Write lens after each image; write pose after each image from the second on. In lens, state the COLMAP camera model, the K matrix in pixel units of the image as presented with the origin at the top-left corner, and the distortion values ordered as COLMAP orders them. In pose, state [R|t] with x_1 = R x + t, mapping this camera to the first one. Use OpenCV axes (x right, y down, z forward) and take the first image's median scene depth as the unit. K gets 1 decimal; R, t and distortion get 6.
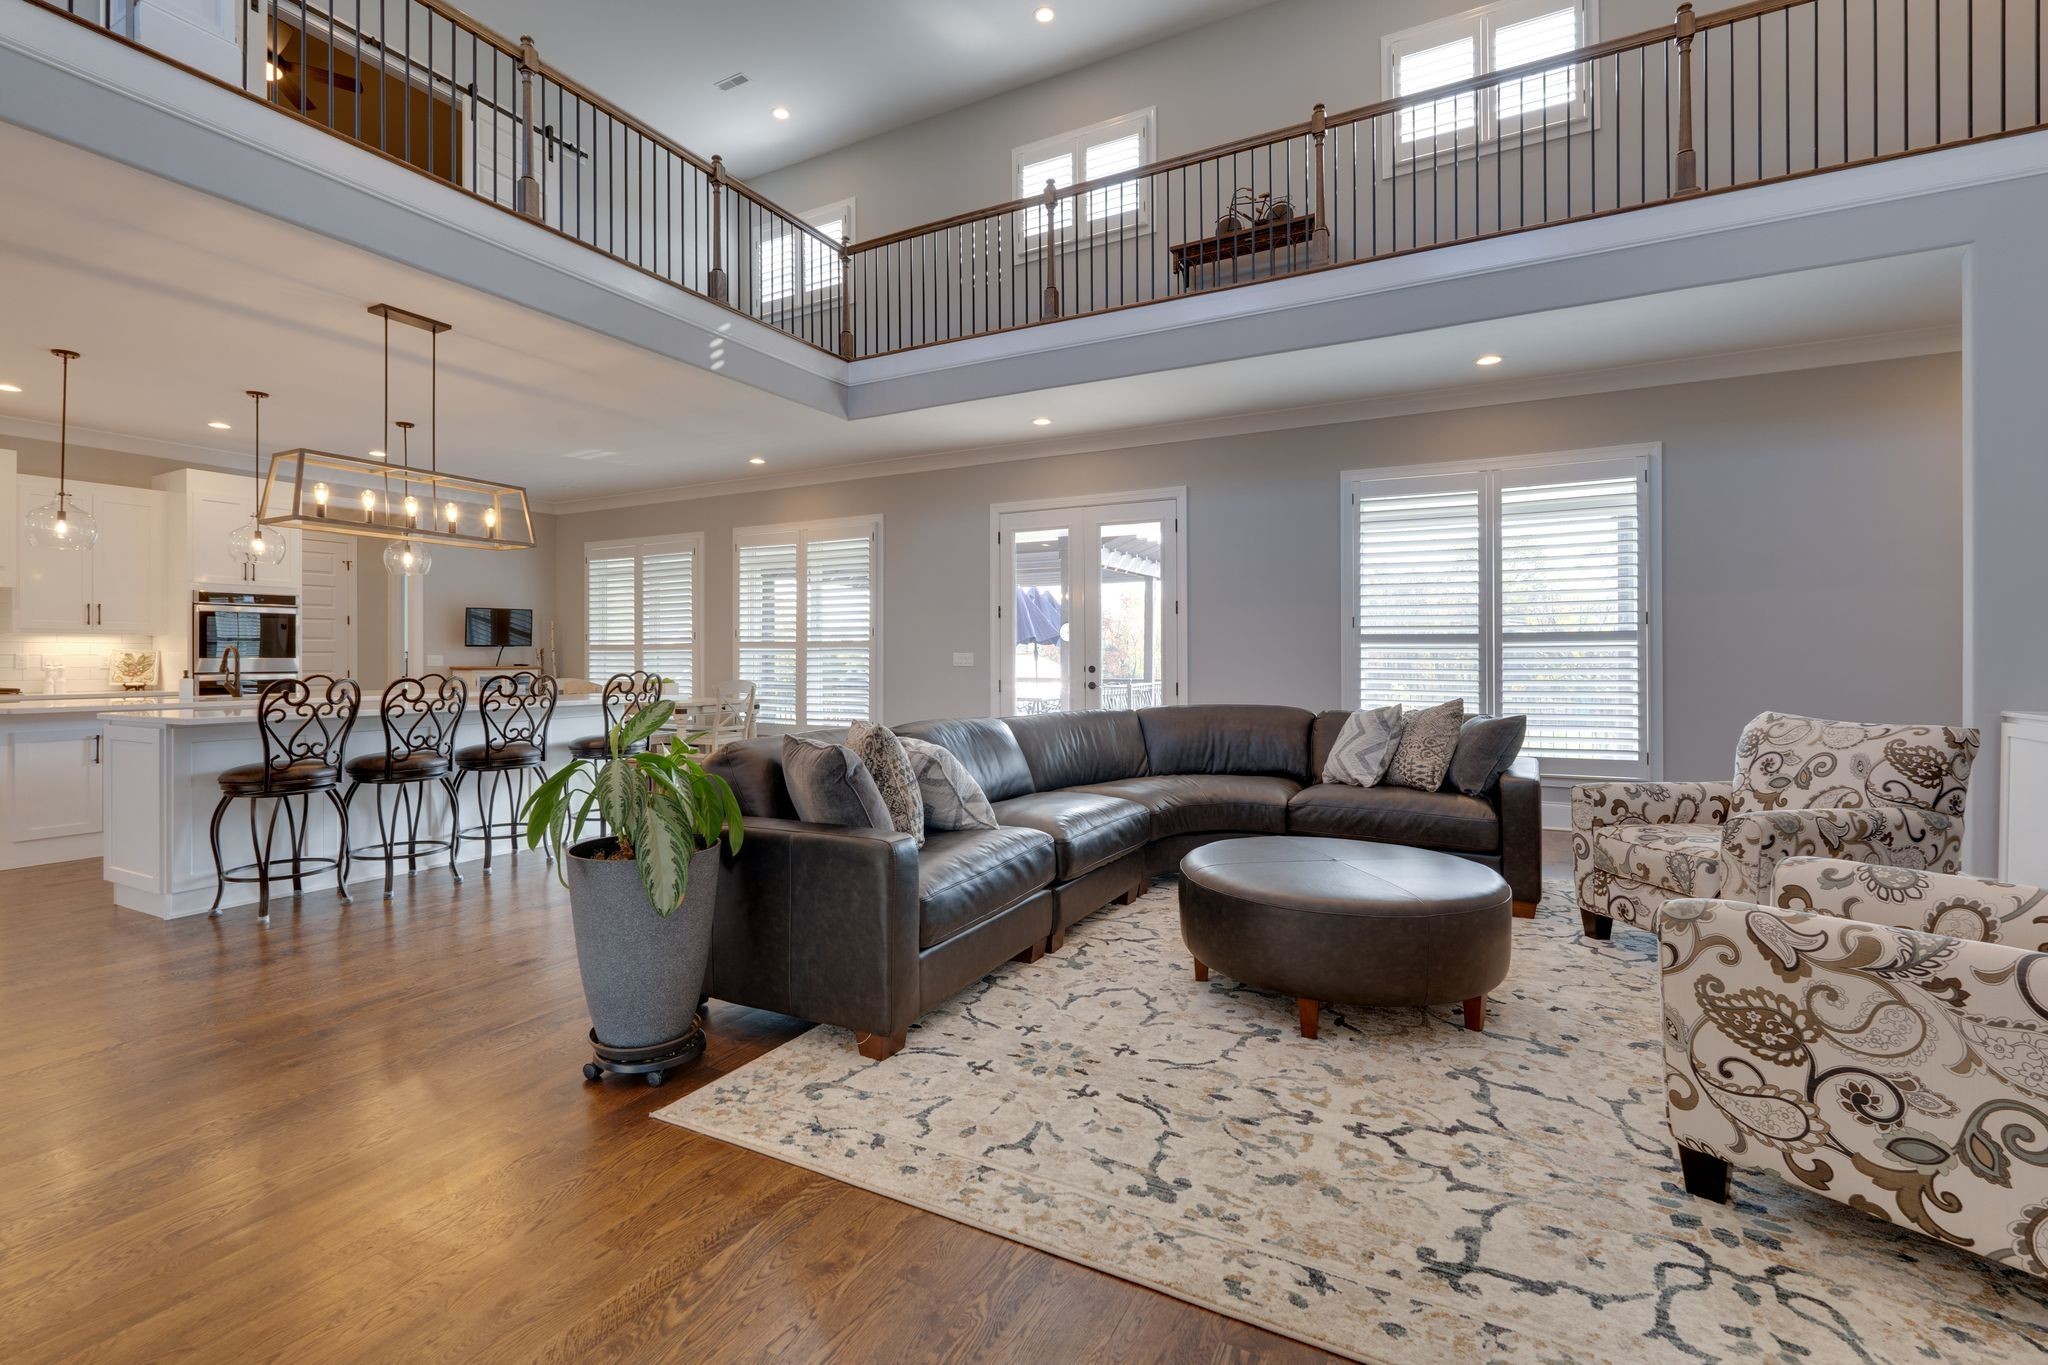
lens RADIAL K [[907.6, 0, 1011.9], [0, 907.6, 660.5], [0, 0, 1]] dist [-0.018586, 0.001079]
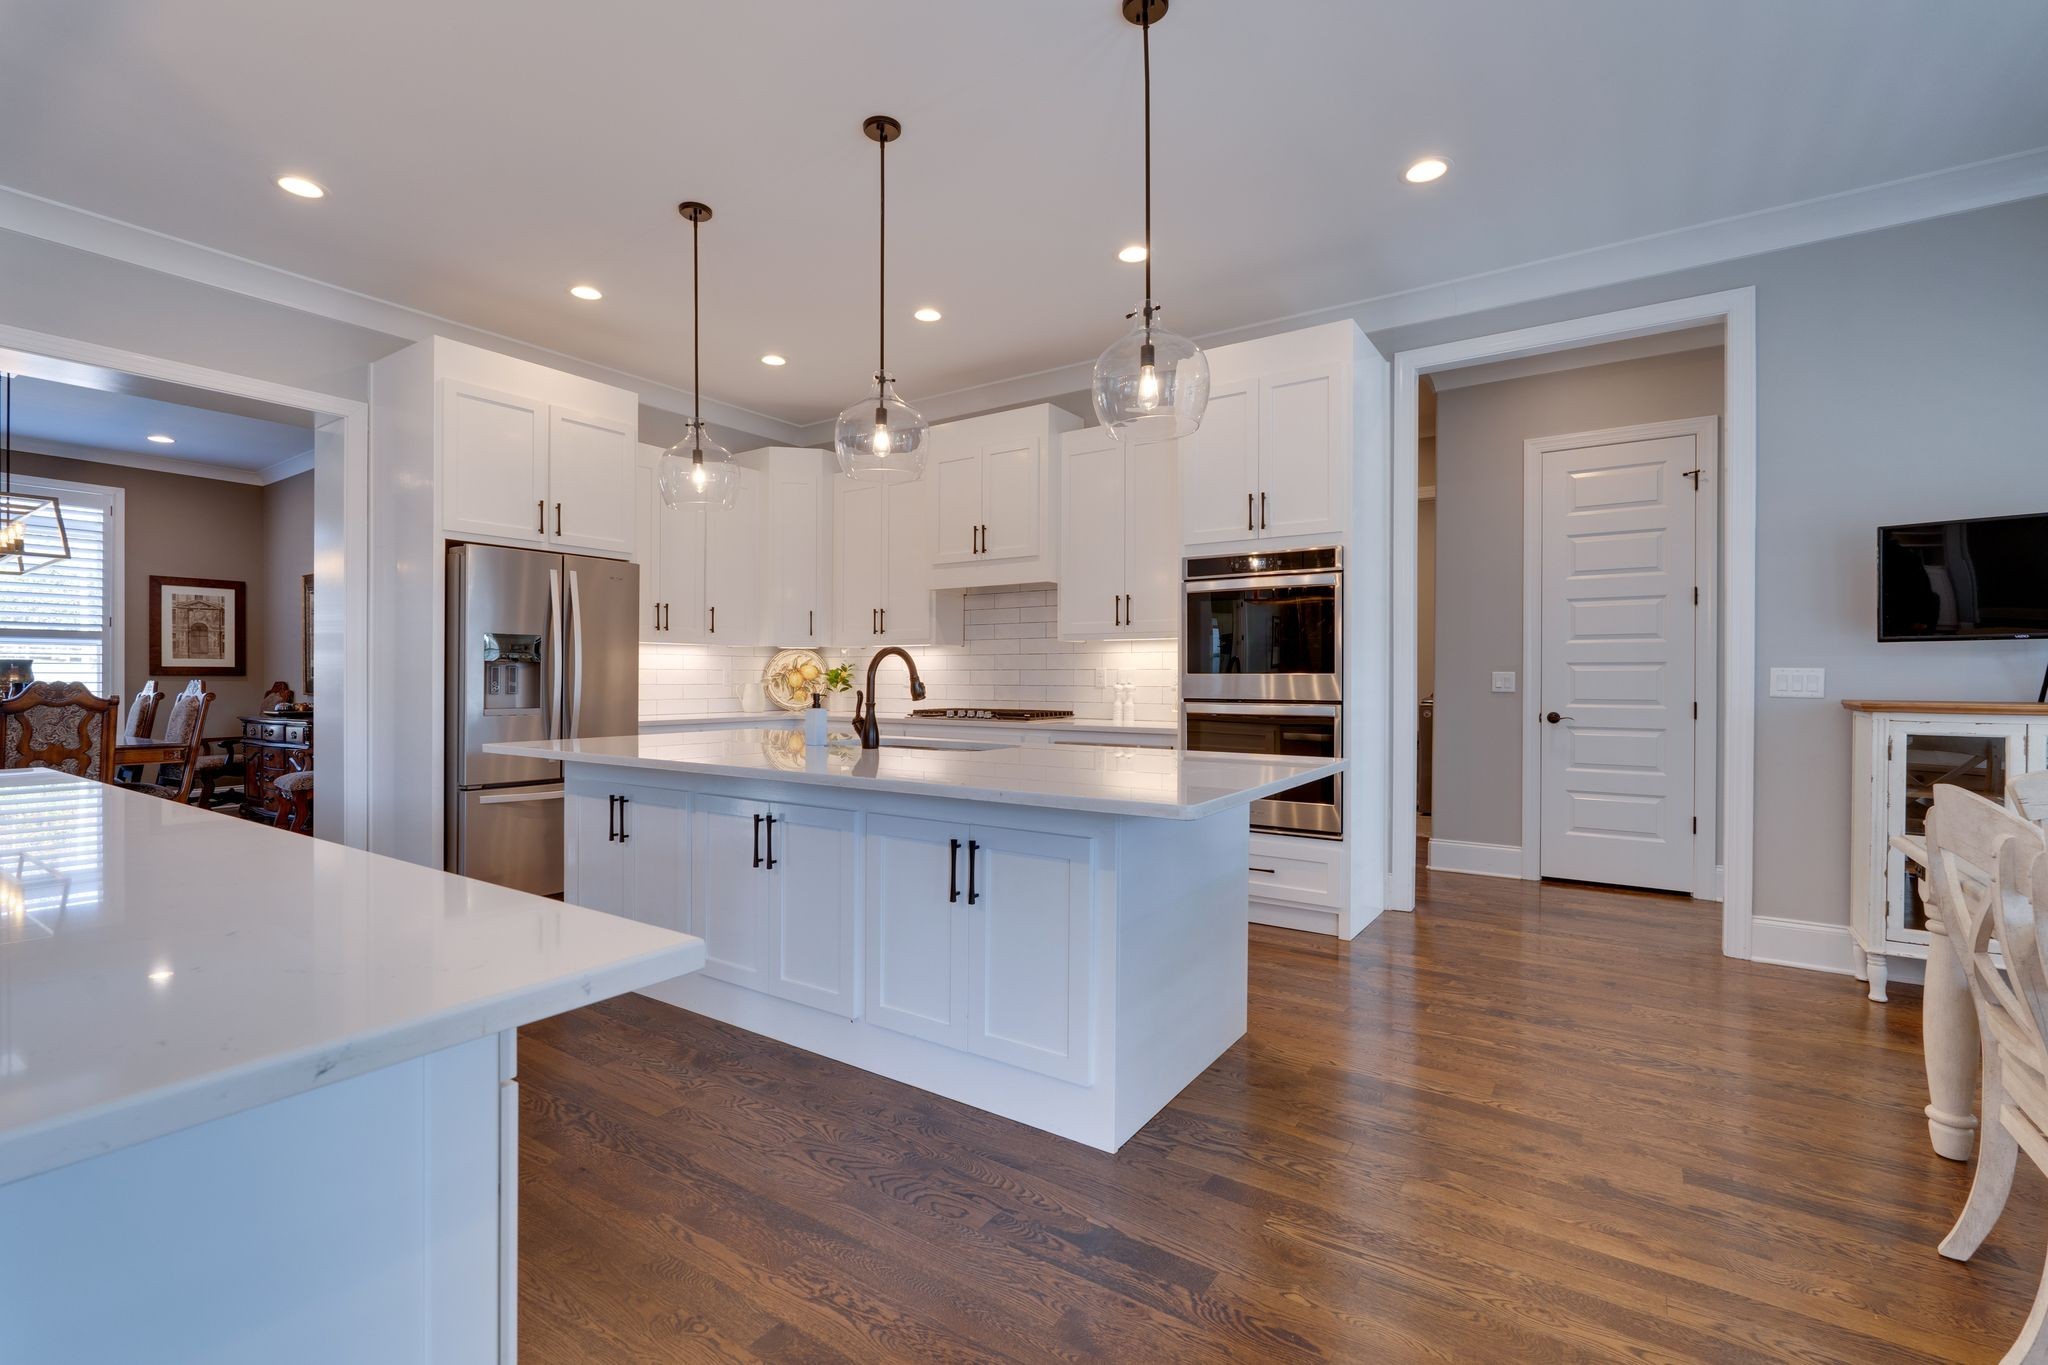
lens RADIAL K [[907.6, 0, 1011.2], [0, 907.6, 683.1], [0, 0, 1]] dist [-0.018586, 0.001079]
pose [[-0.119473, 0.009337, -0.992794, -0.322310], [-0.004130, 0.999942, 0.009902, -0.002250], [0.992829, 0.005284, -0.119428, 0.997305]]
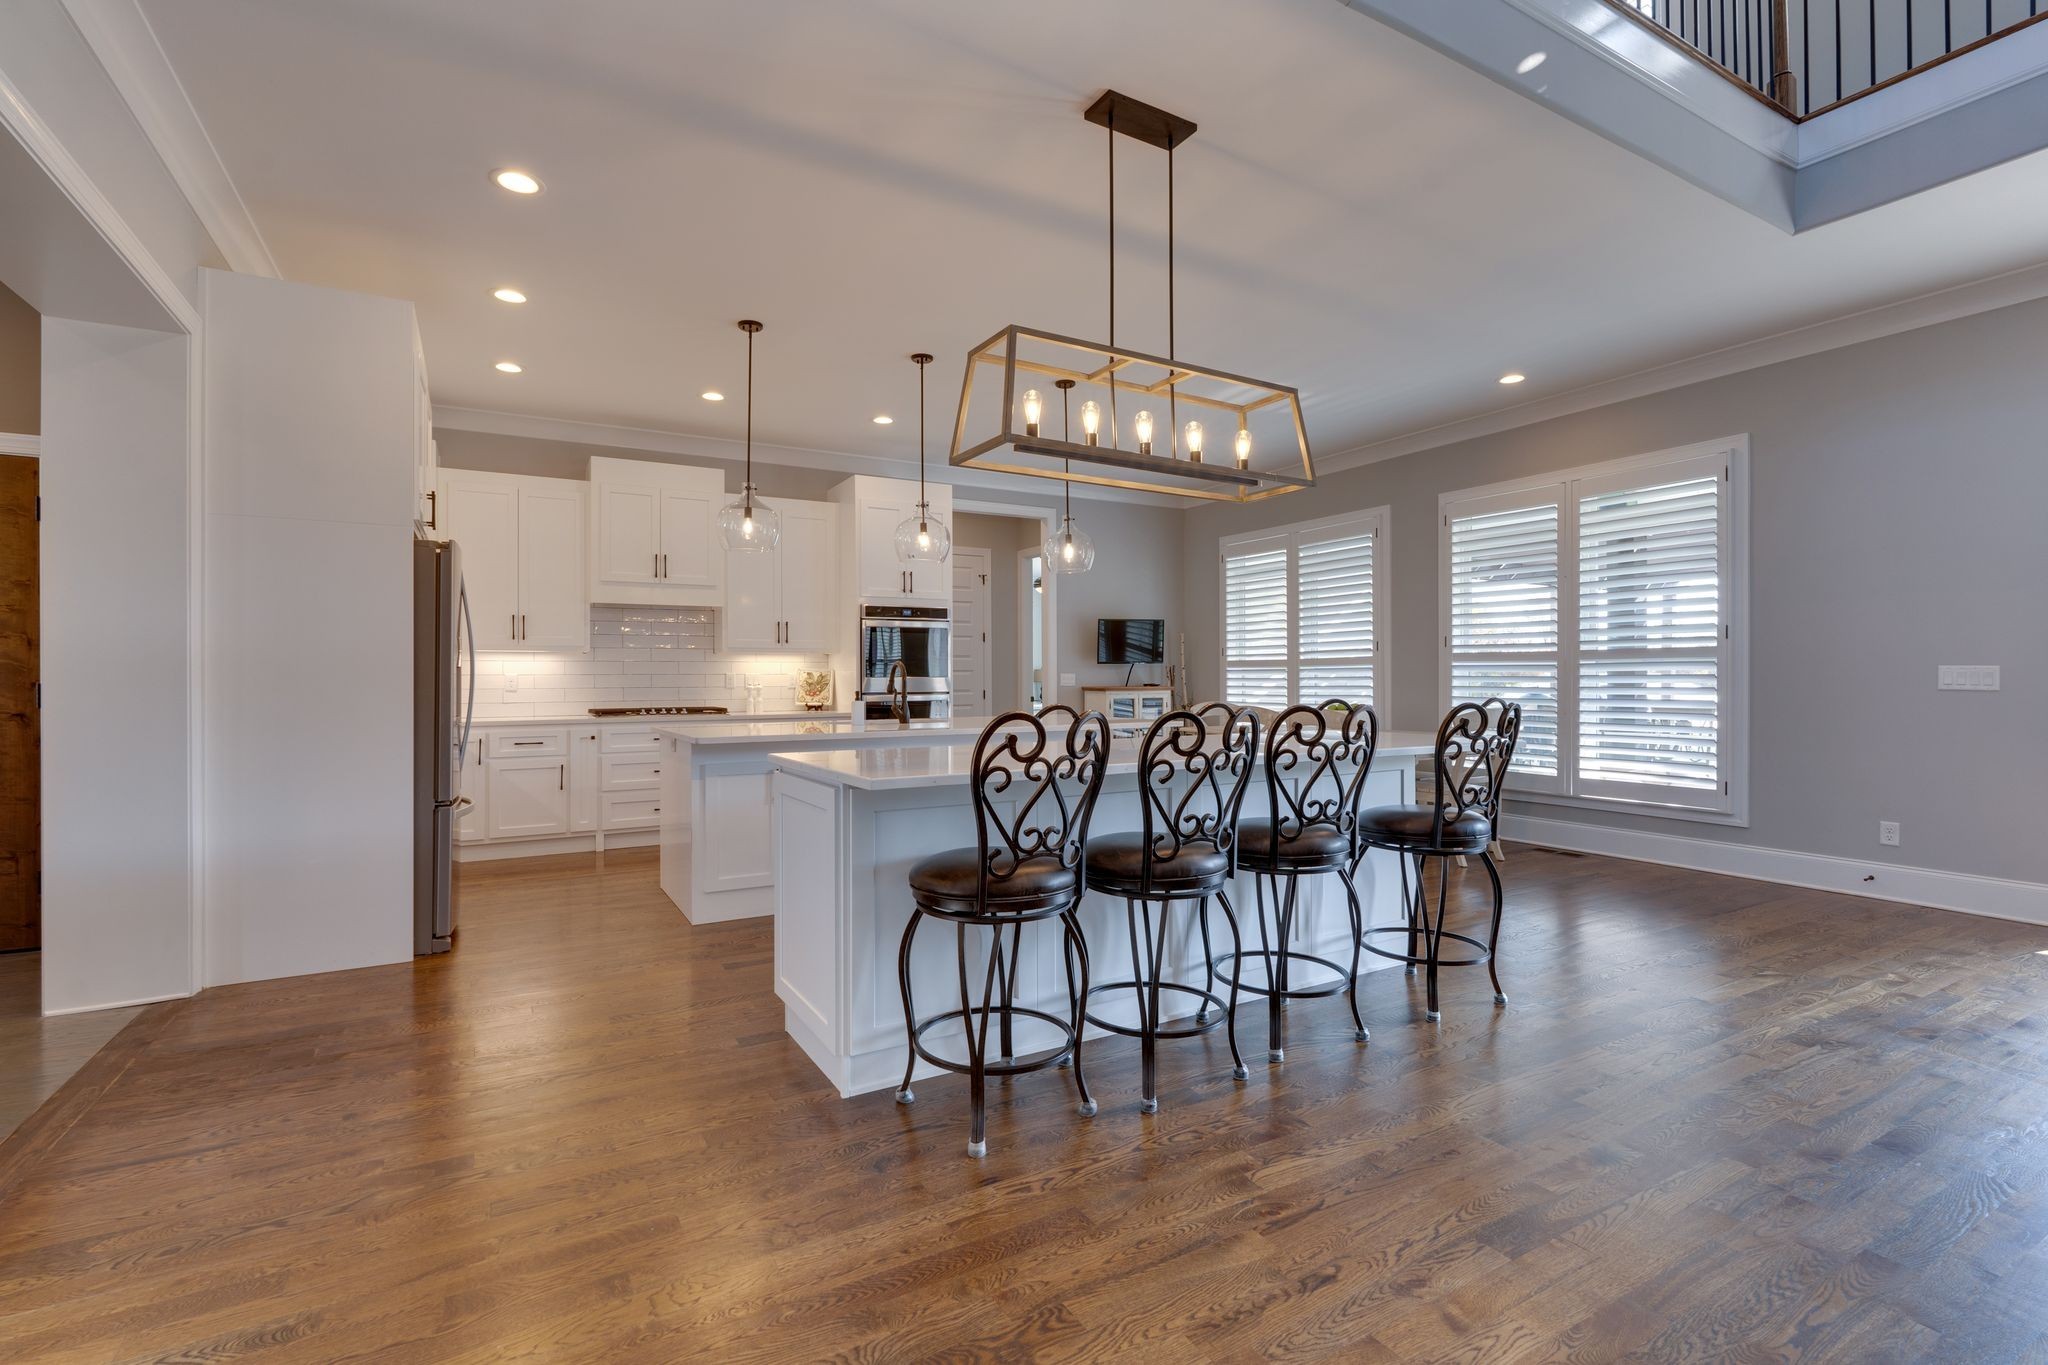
lens RADIAL K [[907.6, 0, 1006.9], [0, 907.6, 685.7], [0, 0, 1]] dist [-0.018586, 0.001079]
pose [[0.840101, 0.002802, -0.542422, -0.284430], [0.000242, 0.999985, 0.005540, 0.000982], [0.542430, -0.004786, 0.840088, 0.297662]]
